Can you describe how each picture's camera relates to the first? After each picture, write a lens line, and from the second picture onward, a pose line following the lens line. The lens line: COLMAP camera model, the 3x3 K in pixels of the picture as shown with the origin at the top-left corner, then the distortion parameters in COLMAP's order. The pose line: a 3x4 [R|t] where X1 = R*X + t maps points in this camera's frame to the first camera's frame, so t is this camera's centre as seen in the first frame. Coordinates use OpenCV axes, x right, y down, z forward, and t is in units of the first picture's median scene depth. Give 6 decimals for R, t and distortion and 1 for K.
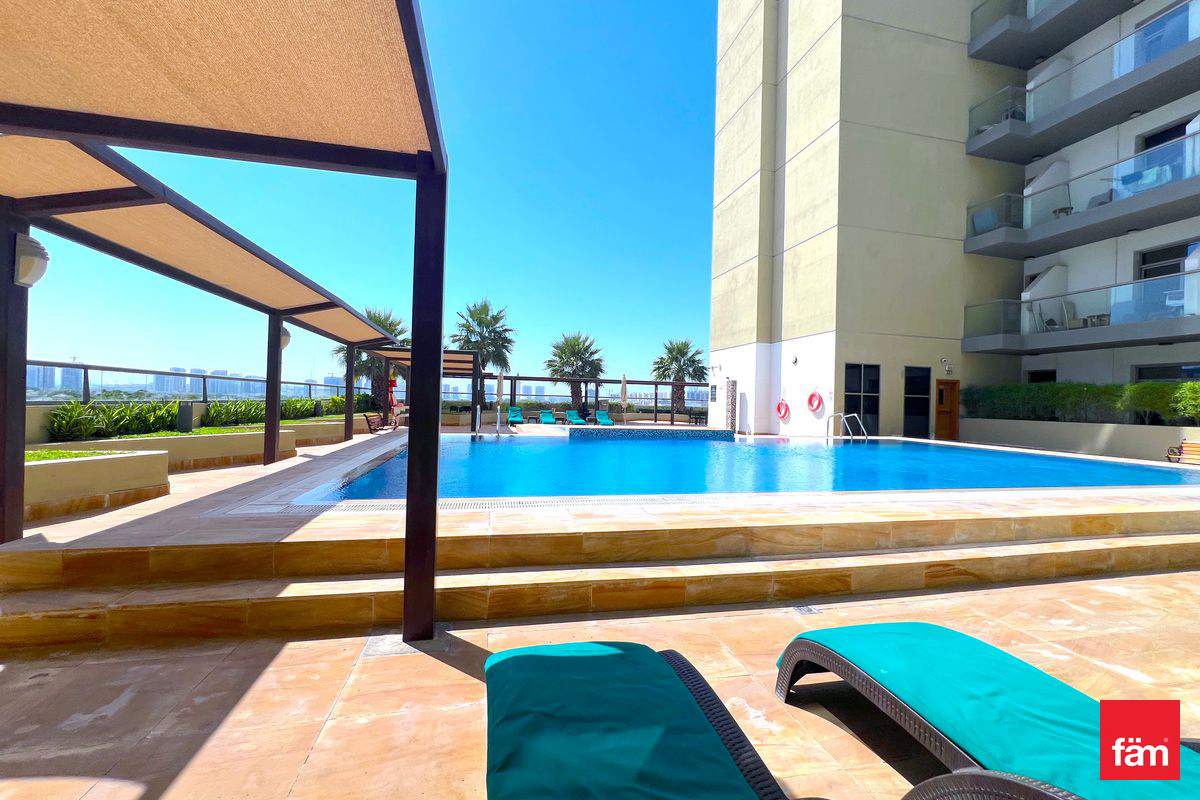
lens RADIAL K [[479.4, 0, 596.8], [0, 479.4, 397.0], [0, 0, 1]] dist [-0.002872, 0.000935]
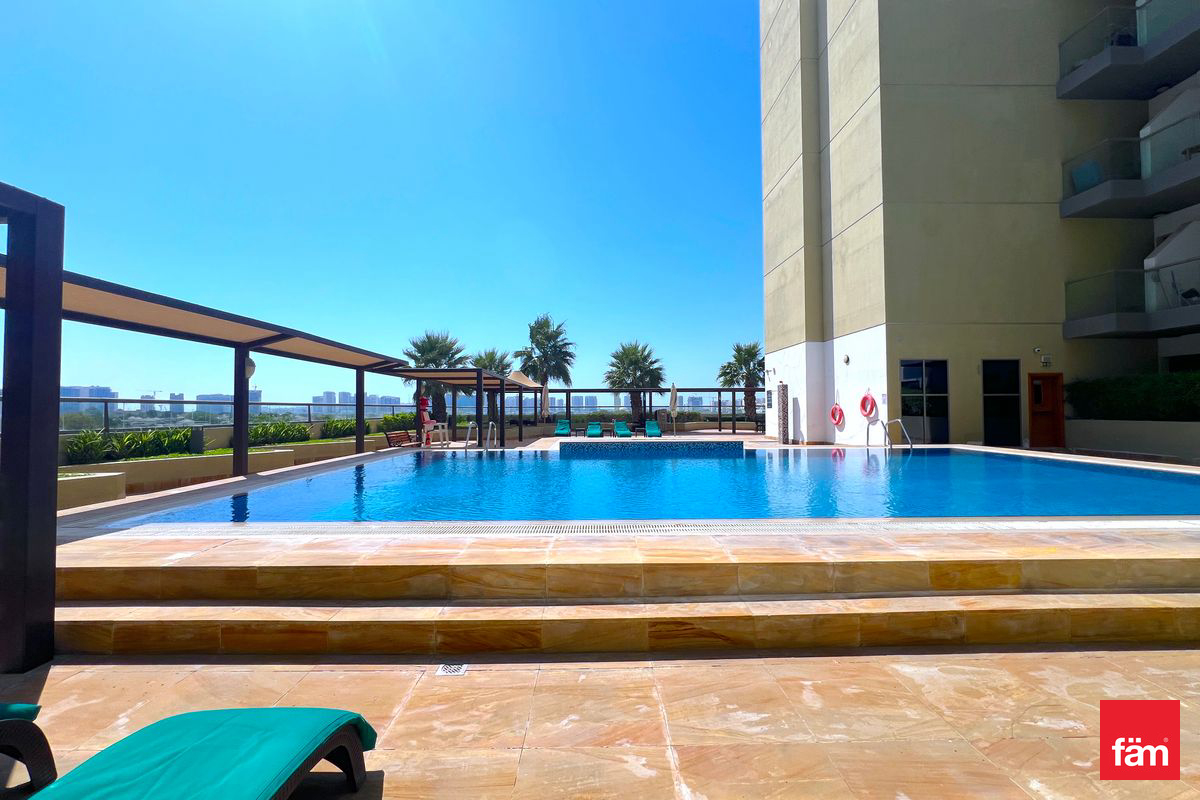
lens RADIAL K [[479.4, 0, 599.0], [0, 479.4, 397.2], [0, 0, 1]] dist [-0.002872, 0.000935]
pose [[0.977005, -0.036496, -0.210071, 0.165173], [0.032570, 0.999225, -0.022117, -0.002135], [0.210715, 0.014767, 0.977436, 0.040285]]
